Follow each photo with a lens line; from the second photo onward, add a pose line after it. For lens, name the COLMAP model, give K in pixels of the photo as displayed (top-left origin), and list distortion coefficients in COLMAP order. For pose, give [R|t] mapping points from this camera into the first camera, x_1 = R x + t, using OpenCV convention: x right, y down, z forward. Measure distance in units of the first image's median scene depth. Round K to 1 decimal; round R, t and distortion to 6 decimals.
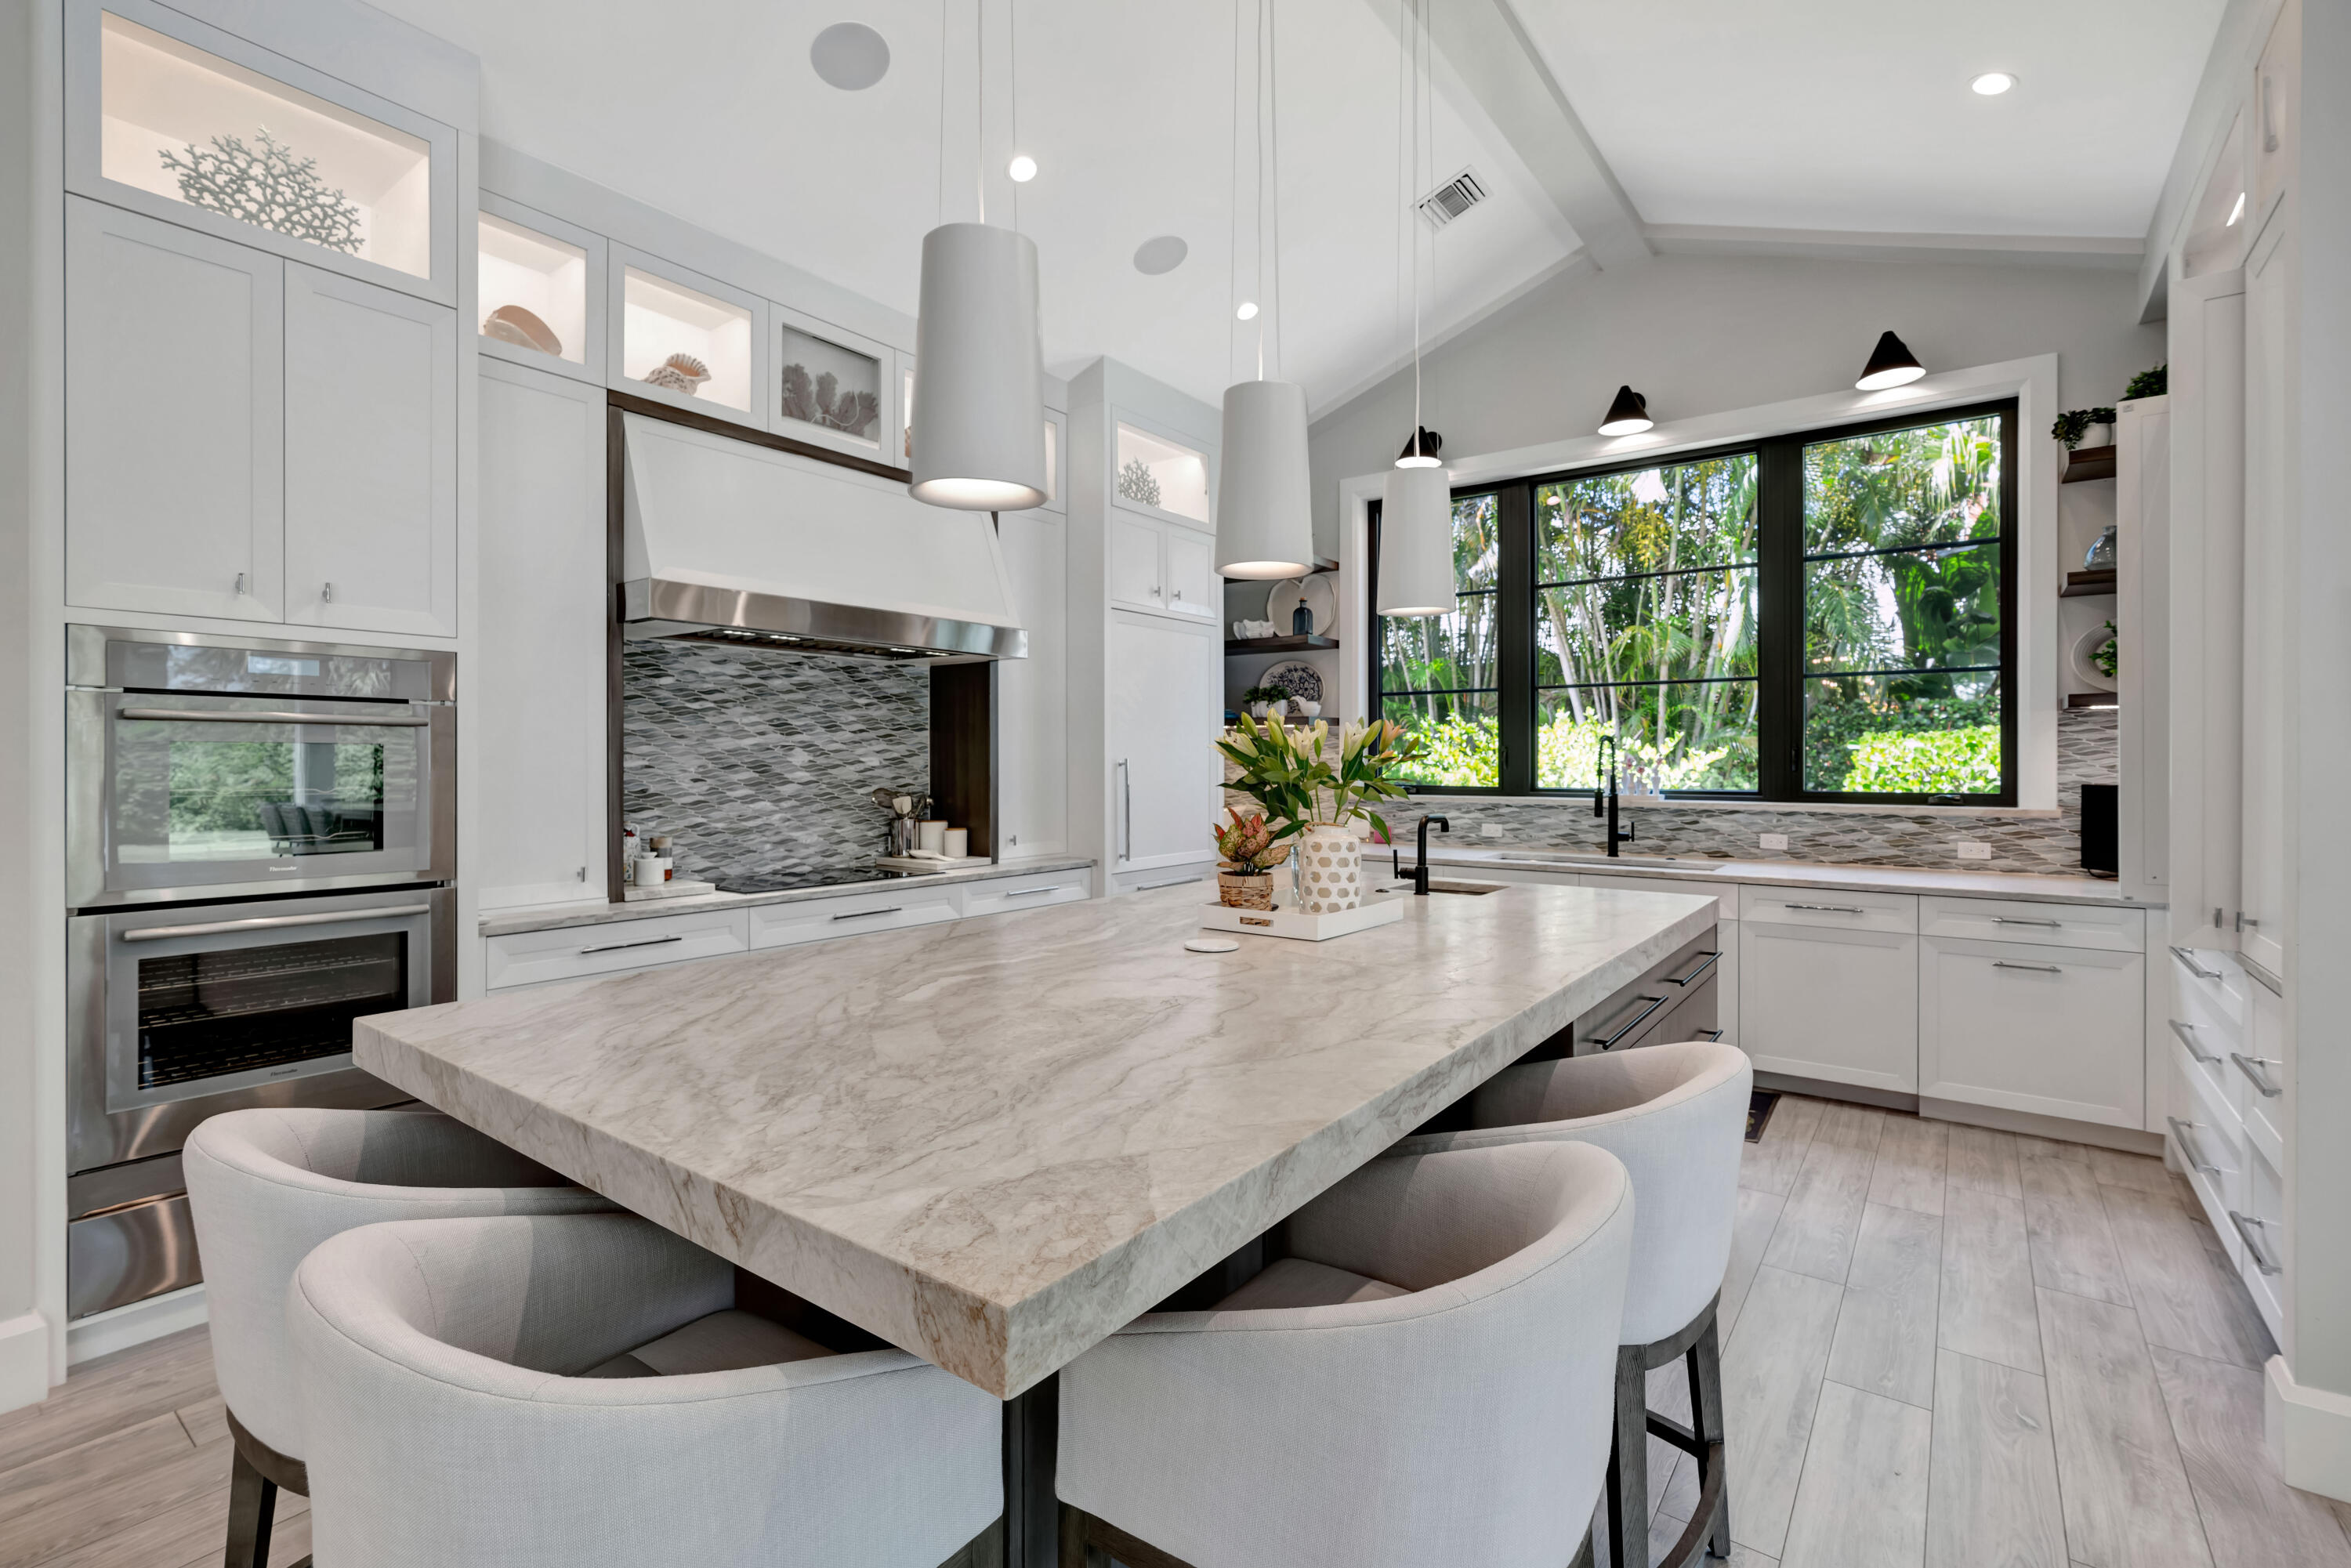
lens RADIAL K [[1056.9, 0, 1140.4], [0, 1056.9, 765.6], [0, 0, 1]] dist [-0.001083, 0.003682]
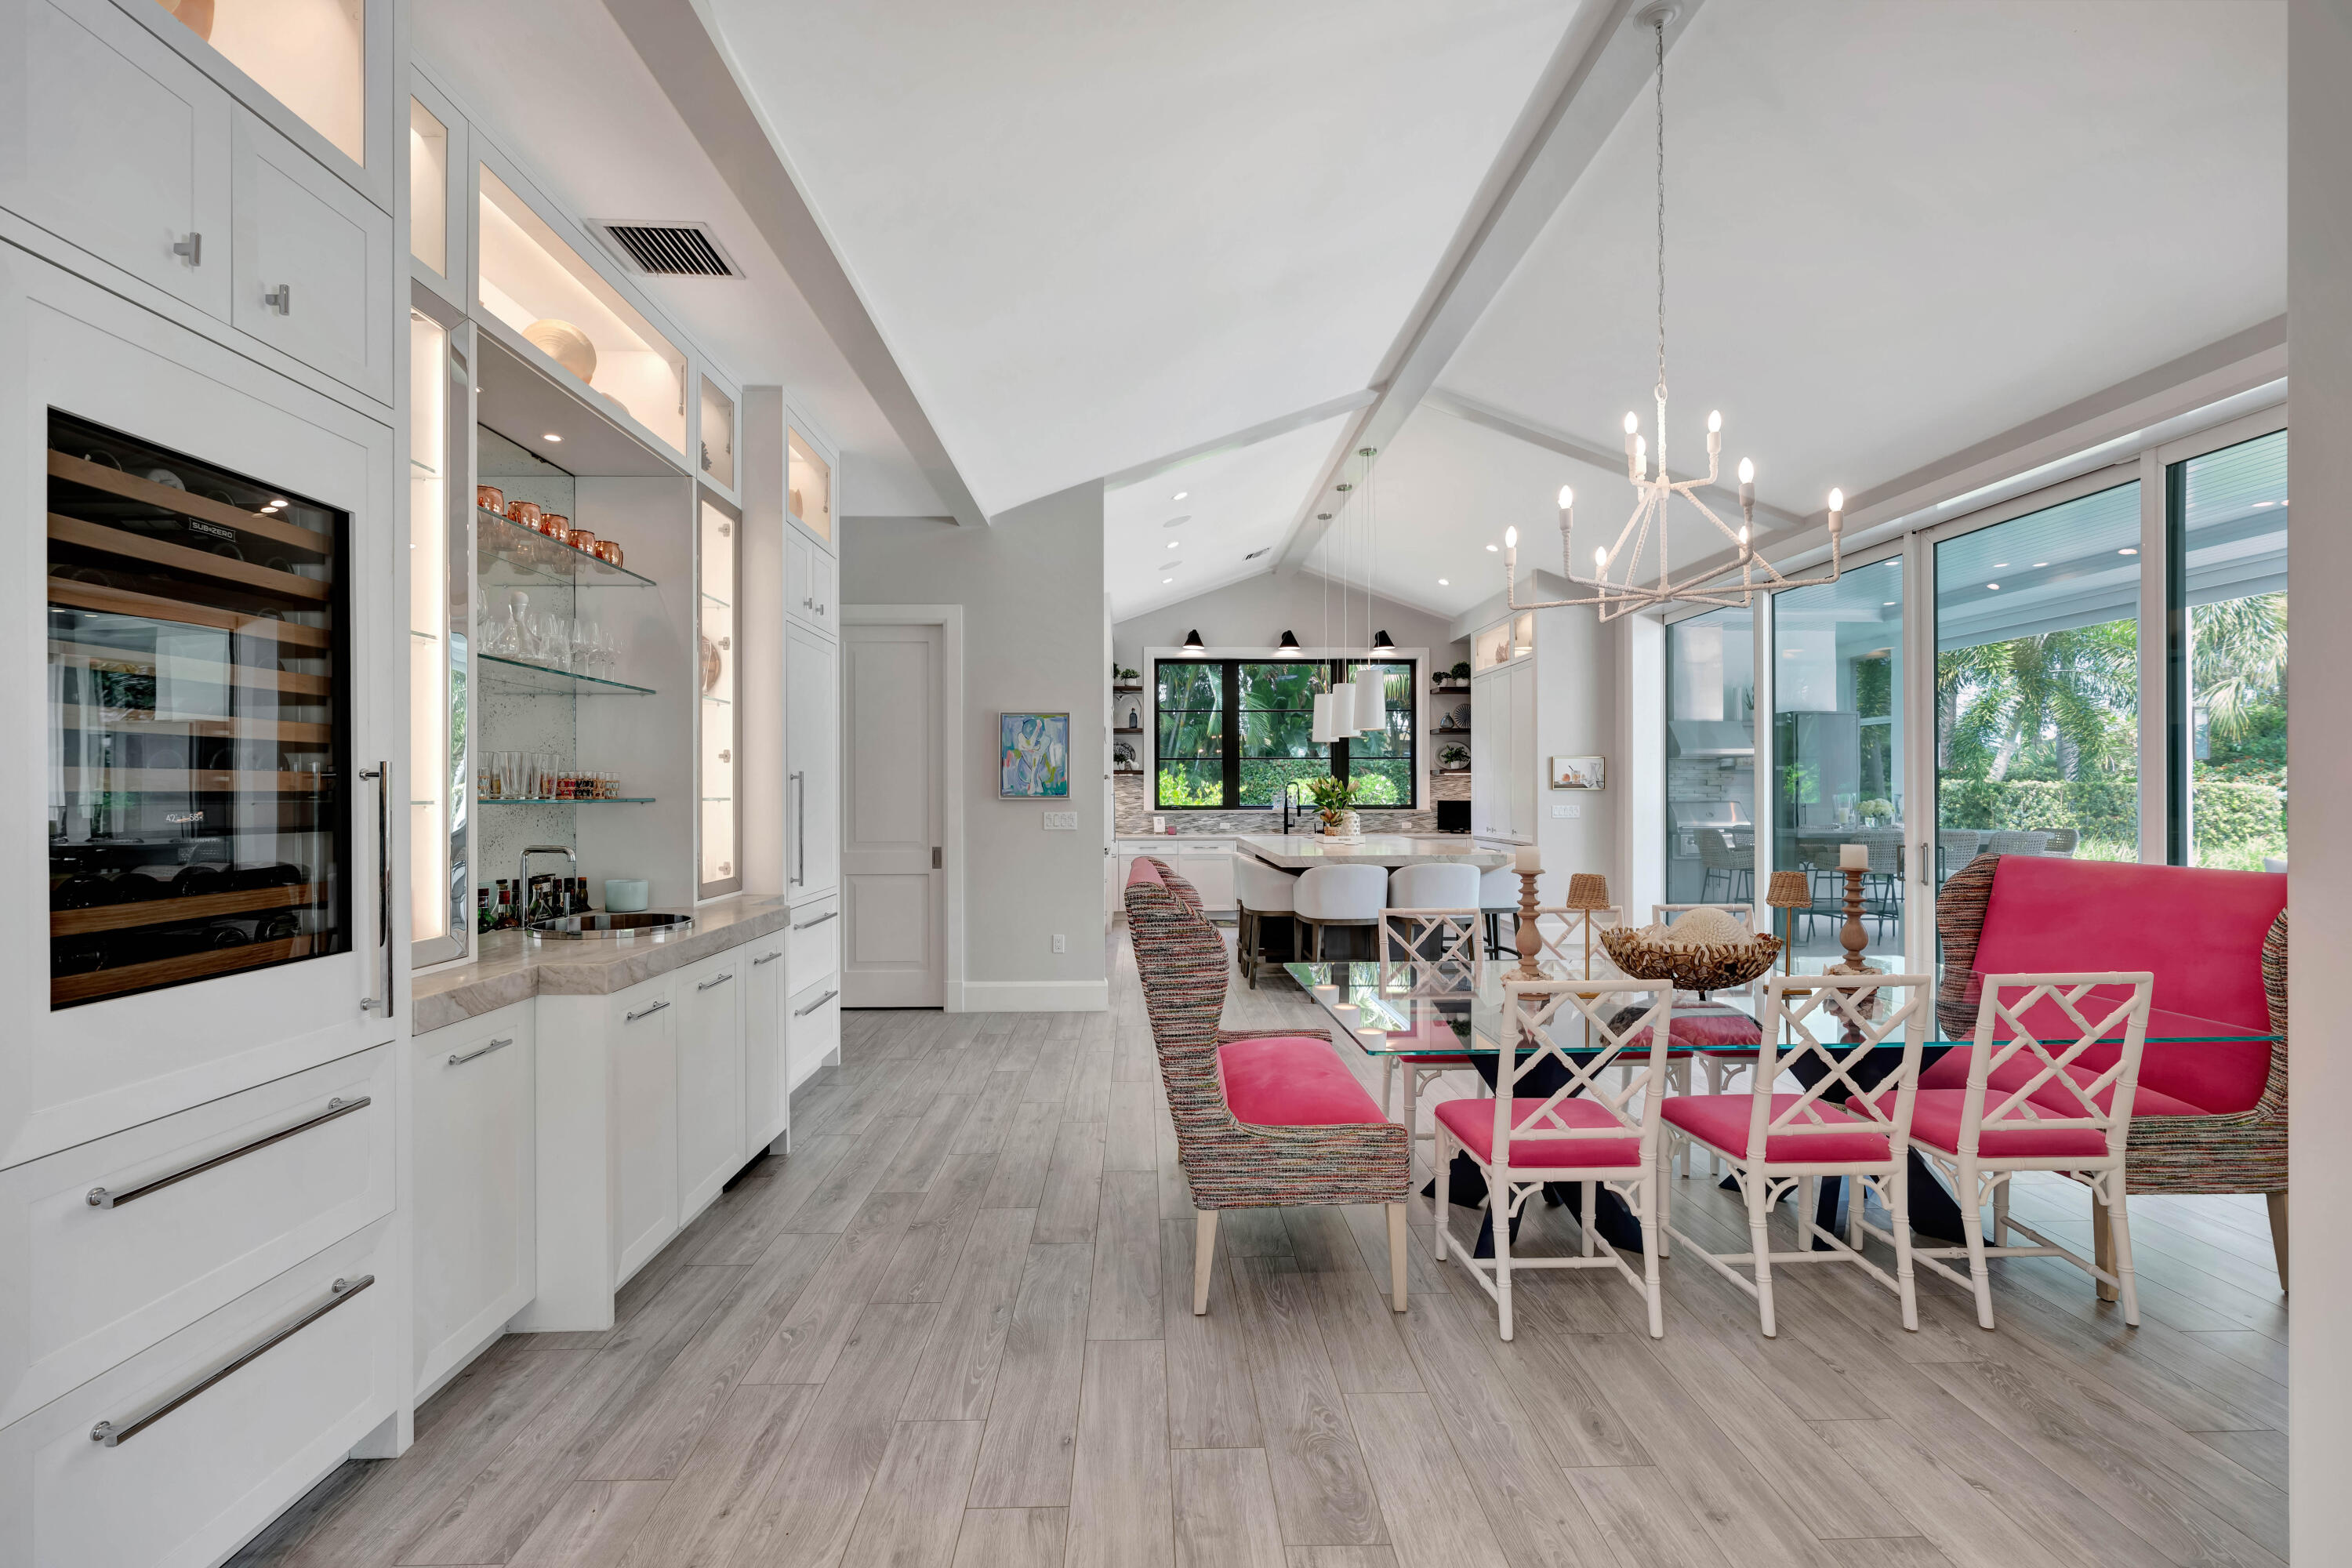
lens RADIAL K [[1057.4, 0, 1170.5], [0, 1057.4, 791.1], [0, 0, 1]] dist [-0.001083, 0.003682]
pose [[0.774786, -0.001684, 0.632222, -1.353205], [0.007355, 0.999953, -0.006350, 0.005857], [-0.632181, 0.009570, 0.774762, -0.699101]]
